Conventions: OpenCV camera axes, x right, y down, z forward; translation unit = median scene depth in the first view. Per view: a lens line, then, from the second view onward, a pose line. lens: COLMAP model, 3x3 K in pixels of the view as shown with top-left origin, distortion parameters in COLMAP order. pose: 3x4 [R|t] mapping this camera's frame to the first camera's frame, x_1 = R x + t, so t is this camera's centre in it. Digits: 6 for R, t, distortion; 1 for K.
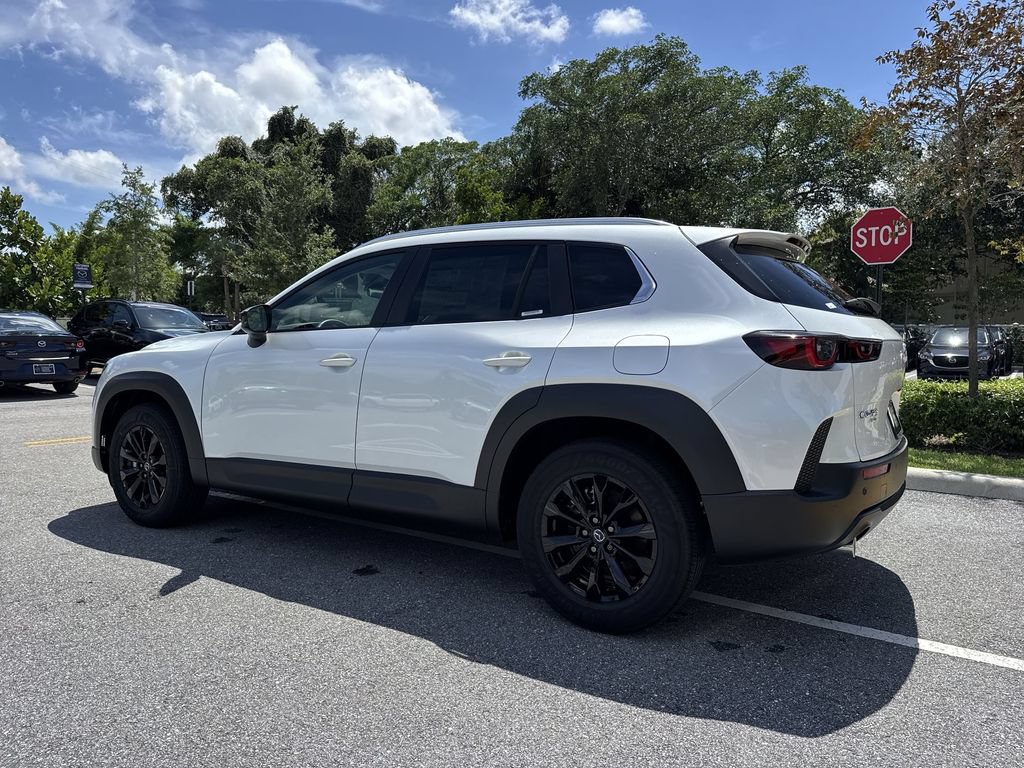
lens RADIAL K [[721.1, 0, 514.2], [0, 721.1, 377.9], [0, 0, 1]] dist [0.040553, -0.054250]
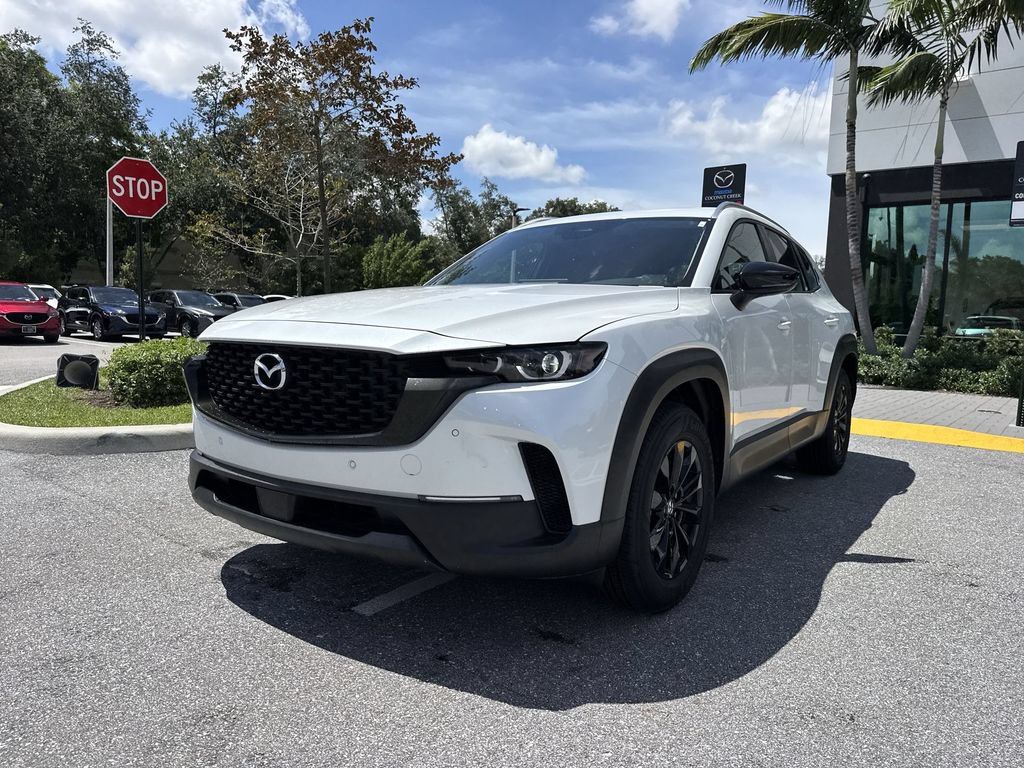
lens RADIAL K [[721.1, 0, 506.4], [0, 721.1, 390.8], [0, 0, 1]] dist [0.040553, -0.054250]
pose [[0.058374, -0.105170, 0.992739, -1.290055], [0.023606, 0.994303, 0.103948, -0.045015], [-0.998016, 0.017367, 0.060525, 1.293234]]
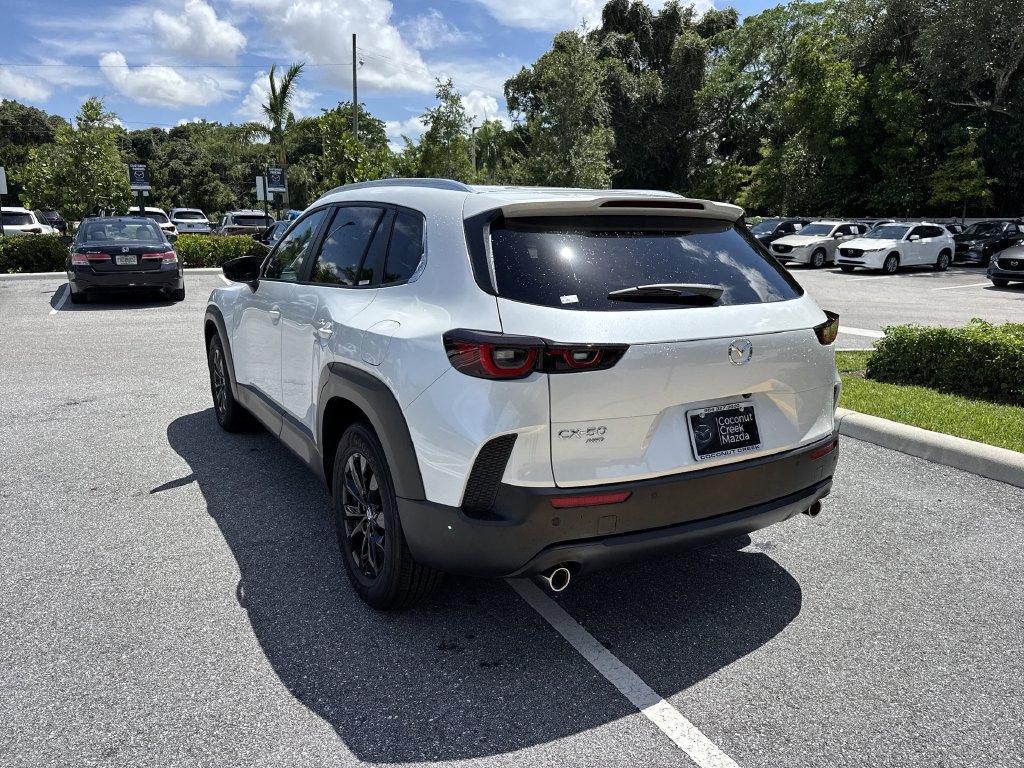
lens RADIAL K [[721.1, 0, 501.3], [0, 721.1, 377.8], [0, 0, 1]] dist [0.040553, -0.054250]
pose [[0.884874, 0.092479, -0.456559, 0.556897], [-0.024842, 0.988069, 0.151993, -0.098779], [0.465168, -0.123153, 0.876614, 0.166810]]
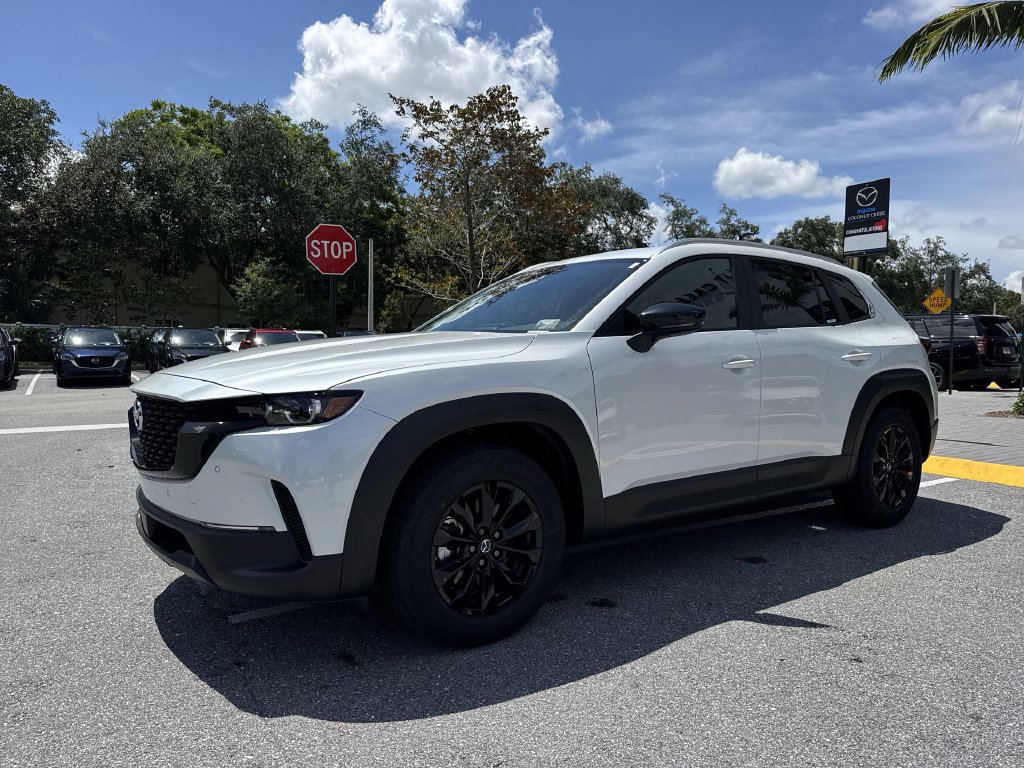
lens RADIAL K [[721.1, 0, 515.7], [0, 721.1, 385.9], [0, 0, 1]] dist [0.040553, -0.054250]
pose [[0.383558, -0.056832, 0.921766, -1.246379], [0.047705, 0.997991, 0.041681, -0.045985], [-0.922284, 0.027986, 0.385499, 0.864191]]
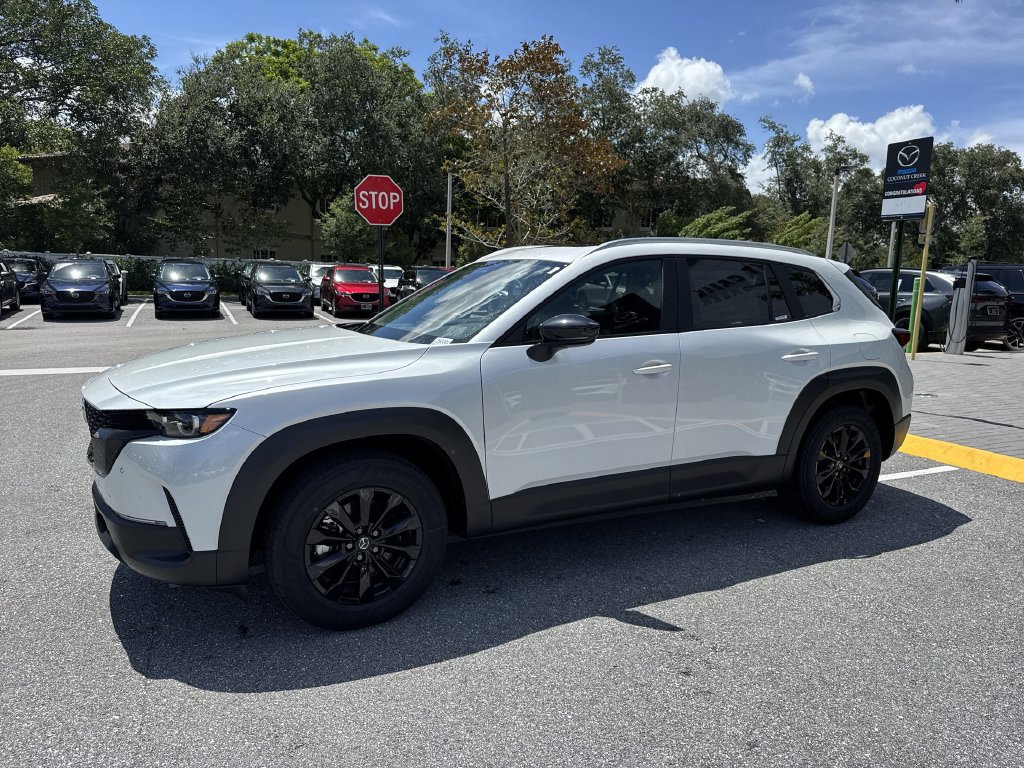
lens RADIAL K [[721.1, 0, 507.0], [0, 721.1, 384.0], [0, 0, 1]] dist [0.040553, -0.054250]
pose [[0.507761, -0.126635, 0.852140, -1.186042], [0.029611, 0.991118, 0.129644, -0.134675], [-0.860989, -0.040595, 0.507001, 0.632070]]
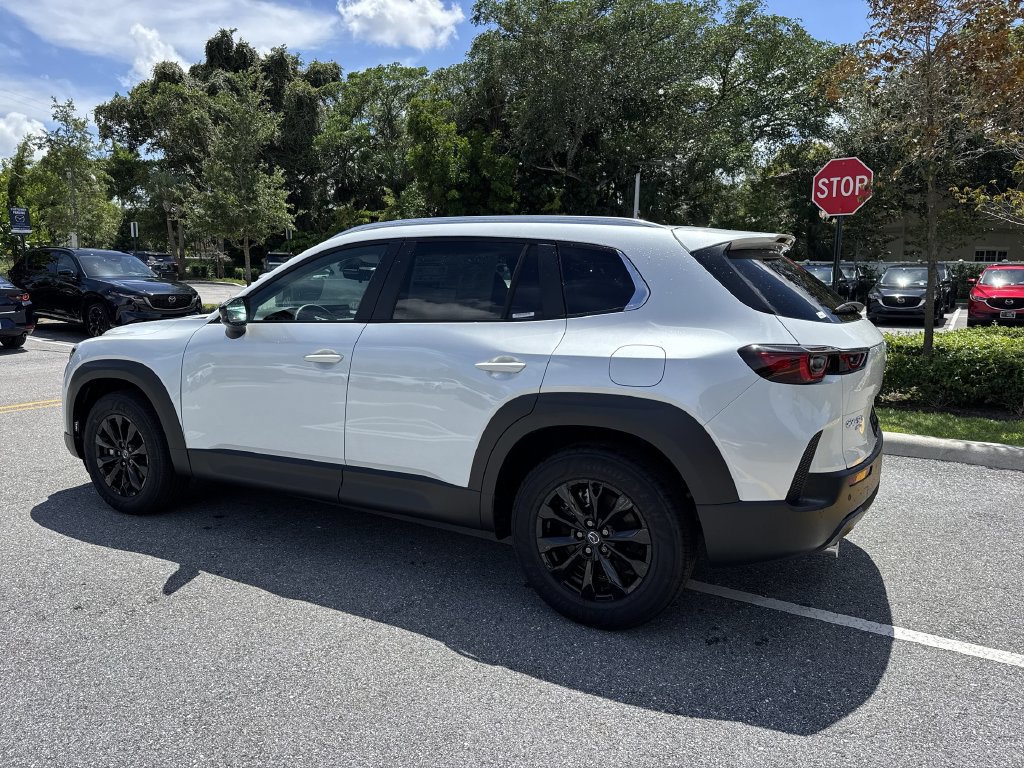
lens RADIAL K [[721.1, 0, 503.4], [0, 721.1, 377.7], [0, 0, 1]] dist [0.040553, -0.054250]
pose [[0.998716, -0.013287, 0.048883, -0.044928], [0.008766, 0.995762, 0.091552, -0.080434], [-0.049893, -0.091006, 0.994600, -0.000292]]
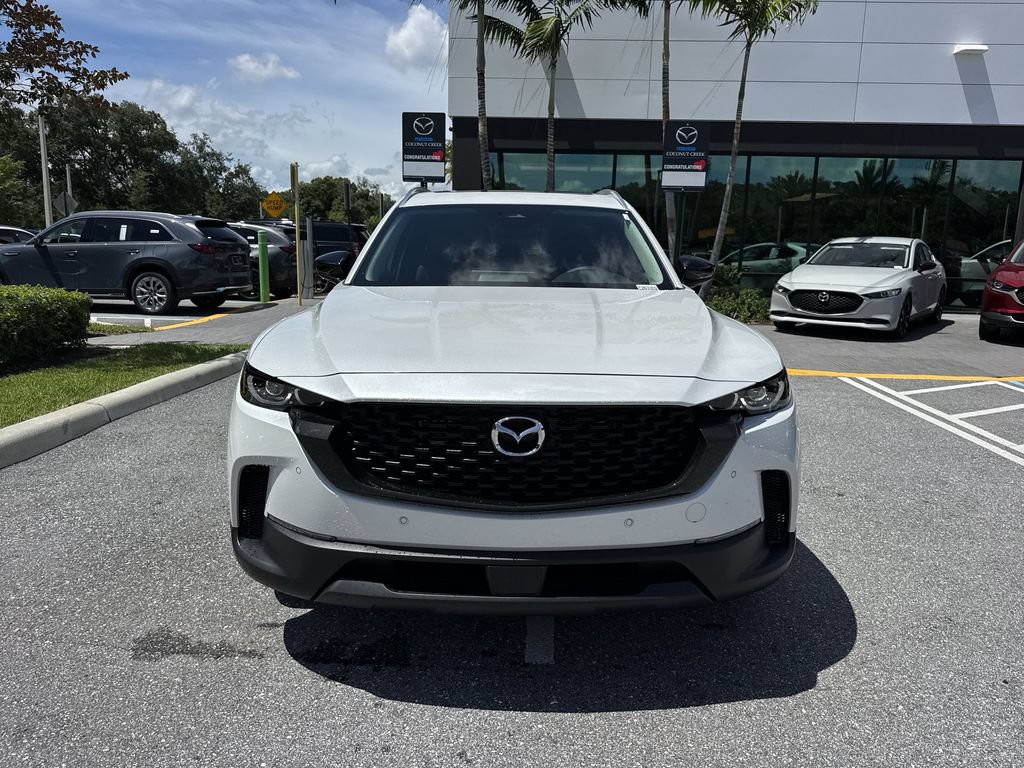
lens RADIAL K [[721.1, 0, 514.5], [0, 721.1, 386.7], [0, 0, 1]] dist [0.040553, -0.054250]
pose [[-0.528945, -0.178688, 0.829631, -1.122691], [0.020703, 0.974574, 0.223105, -0.156465], [-0.848404, 0.135186, -0.511796, 1.798656]]
